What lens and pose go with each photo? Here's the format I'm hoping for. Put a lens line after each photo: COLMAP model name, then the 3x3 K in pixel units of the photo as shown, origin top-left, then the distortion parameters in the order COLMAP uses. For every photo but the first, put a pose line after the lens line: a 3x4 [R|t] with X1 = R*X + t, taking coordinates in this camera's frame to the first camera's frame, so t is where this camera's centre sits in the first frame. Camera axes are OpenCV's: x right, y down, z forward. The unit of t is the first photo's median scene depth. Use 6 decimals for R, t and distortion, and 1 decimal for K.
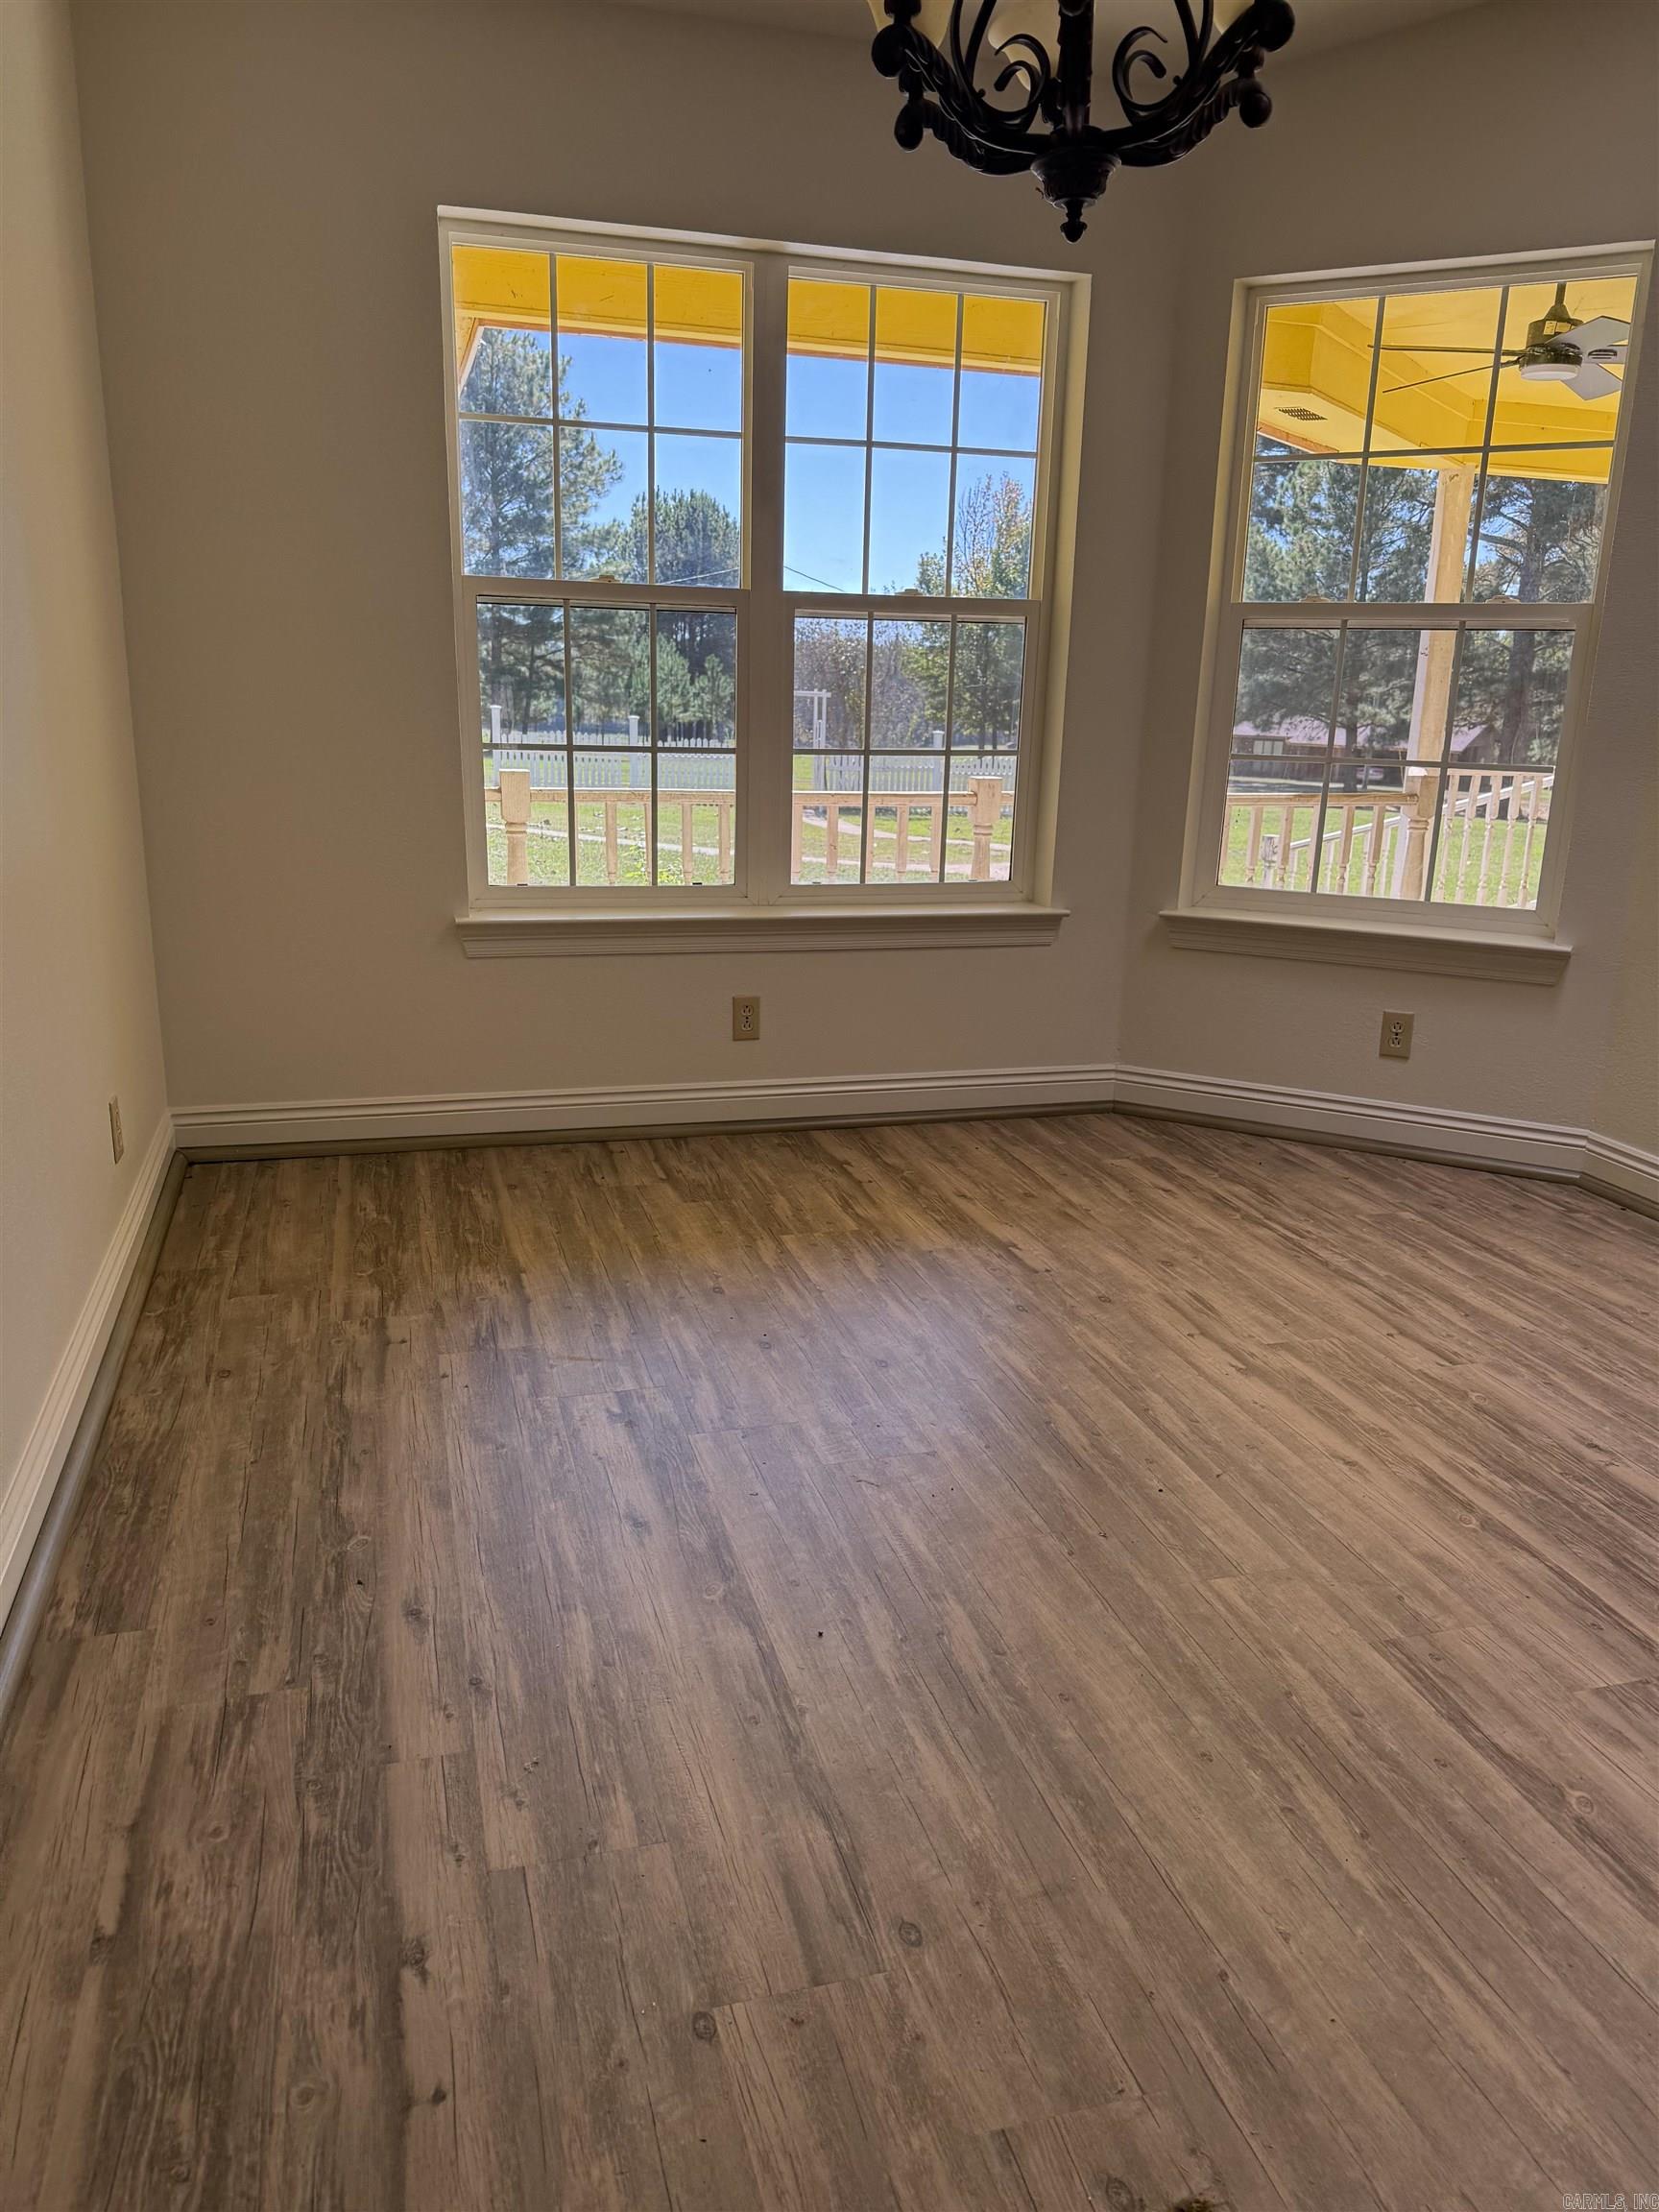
lens RADIAL K [[1550.1, 0, 810.6], [0, 1550.1, 1096.5], [0, 0, 1]] dist [0.033345, -0.034386]
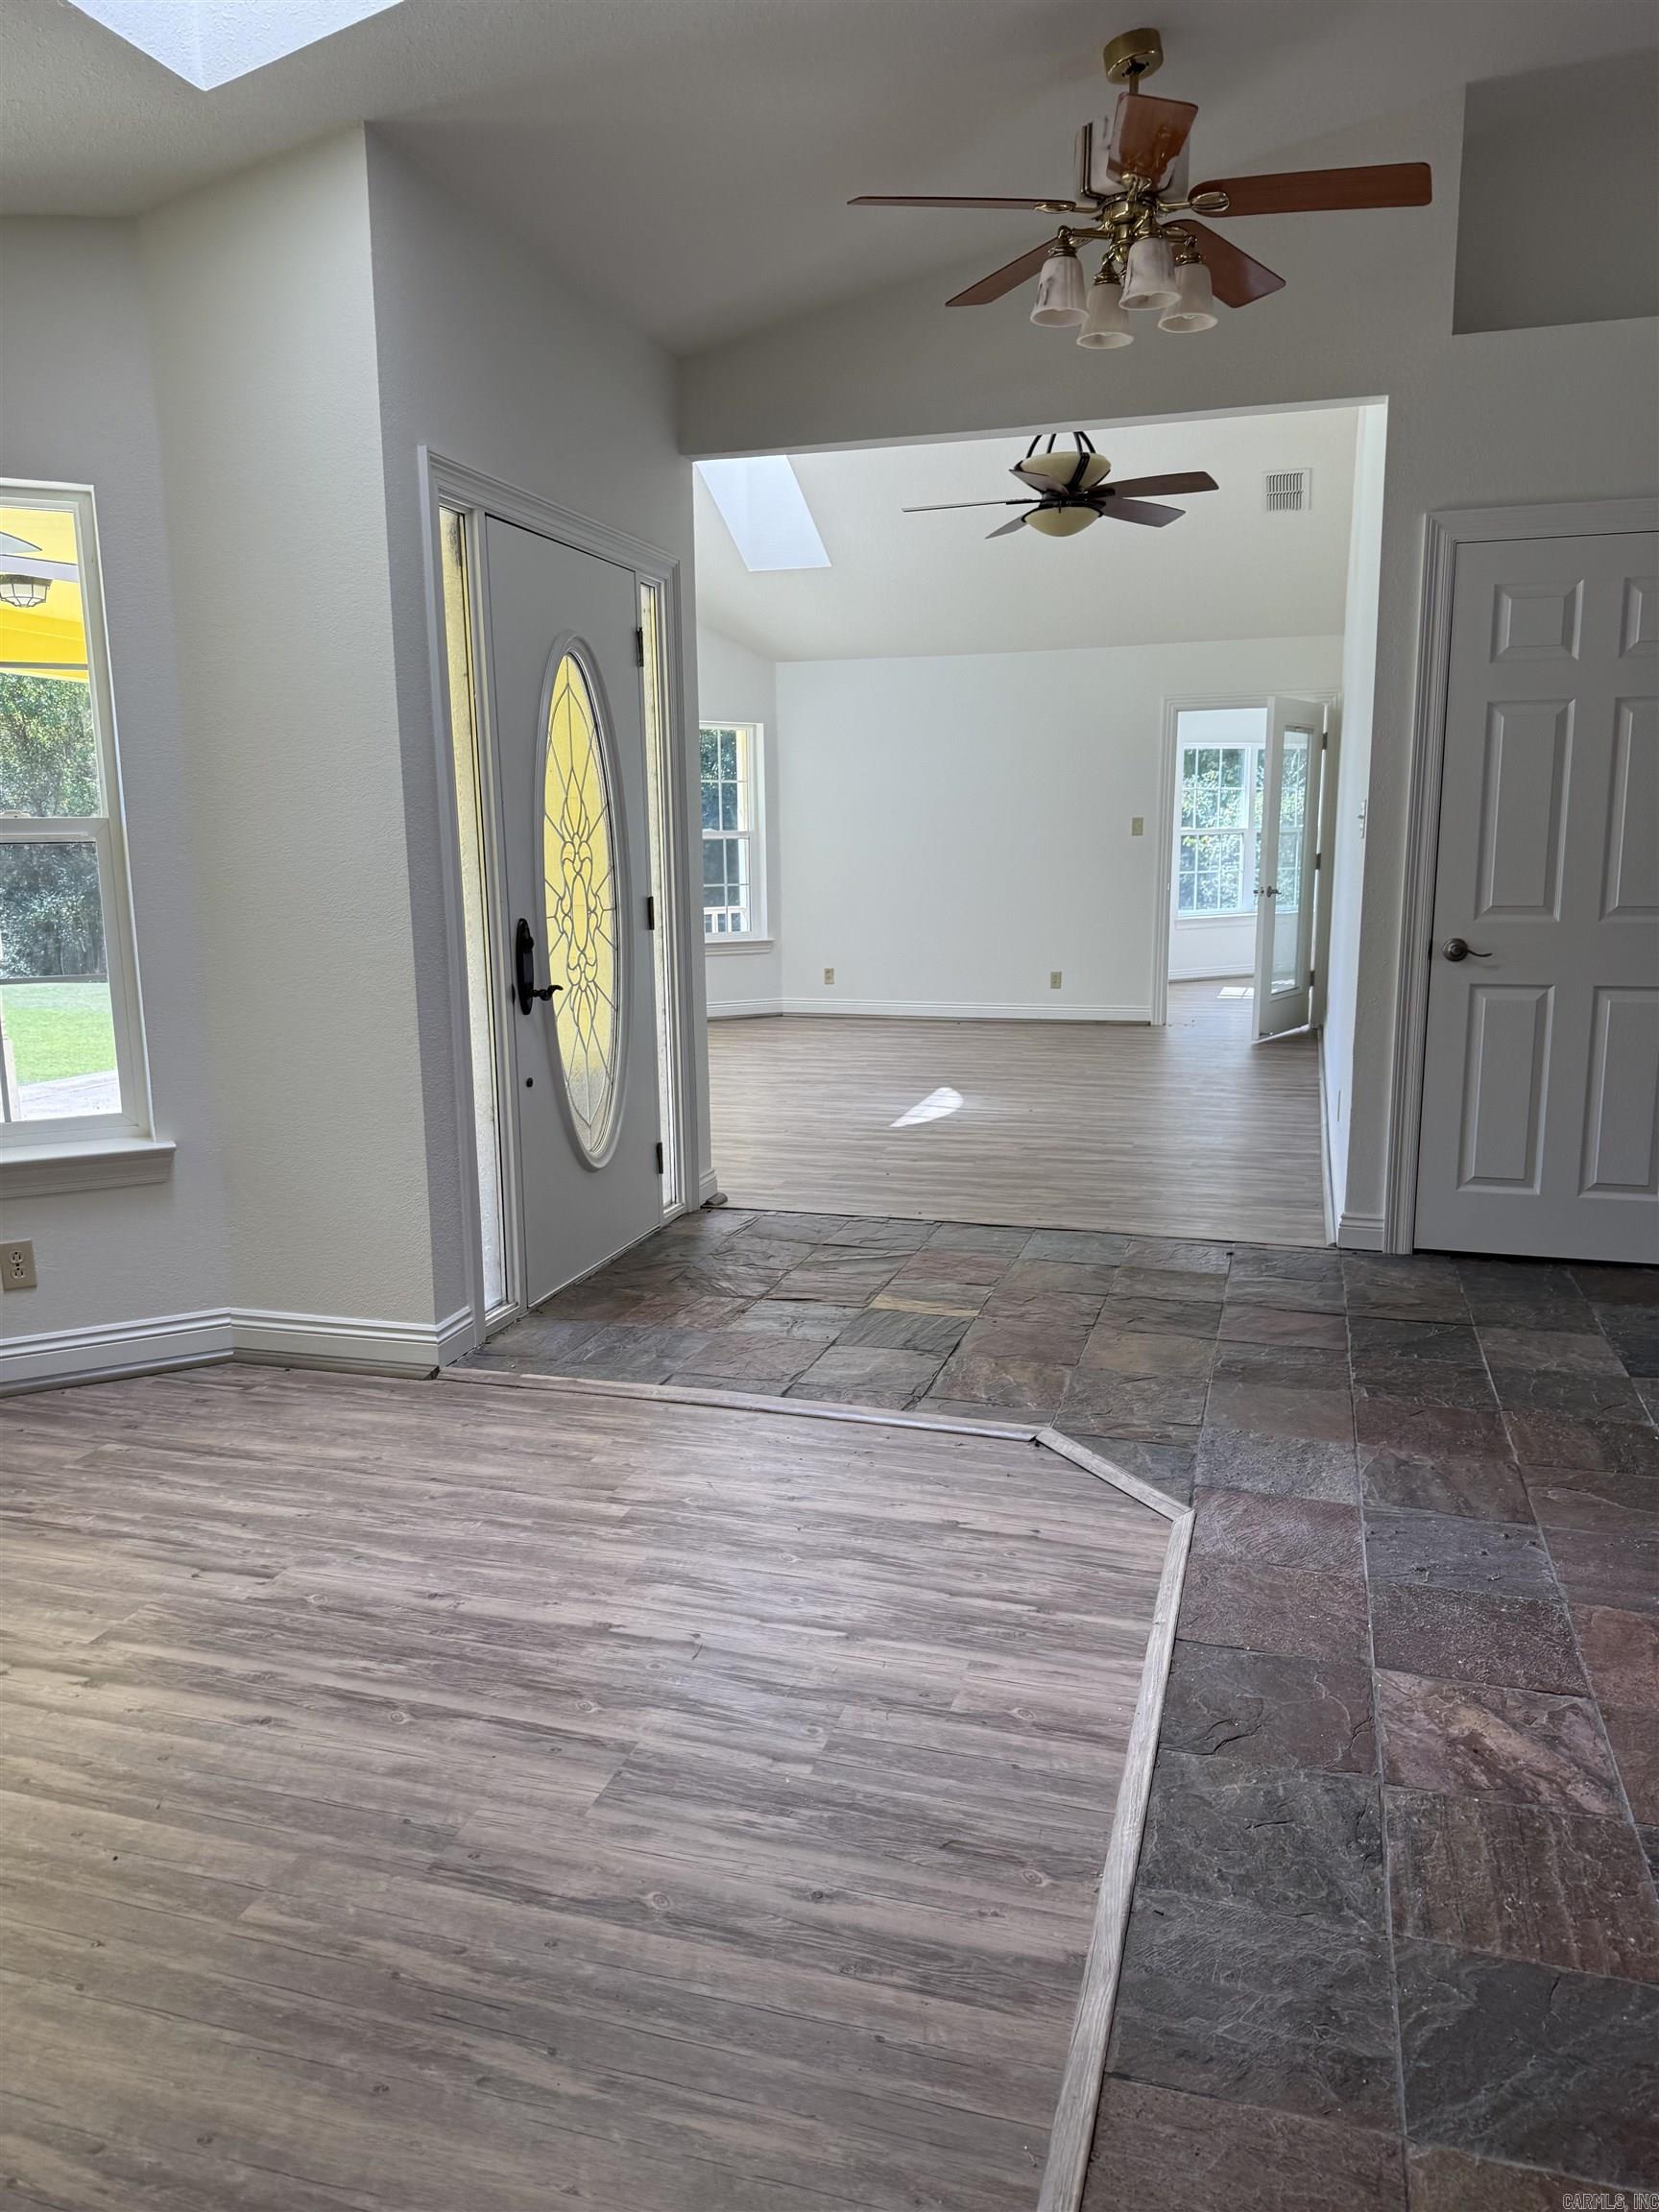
lens RADIAL K [[1550.1, 0, 811.3], [0, 1550.1, 1118.4], [0, 0, 1]] dist [0.033345, -0.034386]
pose [[0.554736, -0.179116, 0.812518, -0.163050], [0.244685, 0.968490, 0.046444, -0.078747], [-0.795234, 0.173046, 0.581083, 0.082693]]
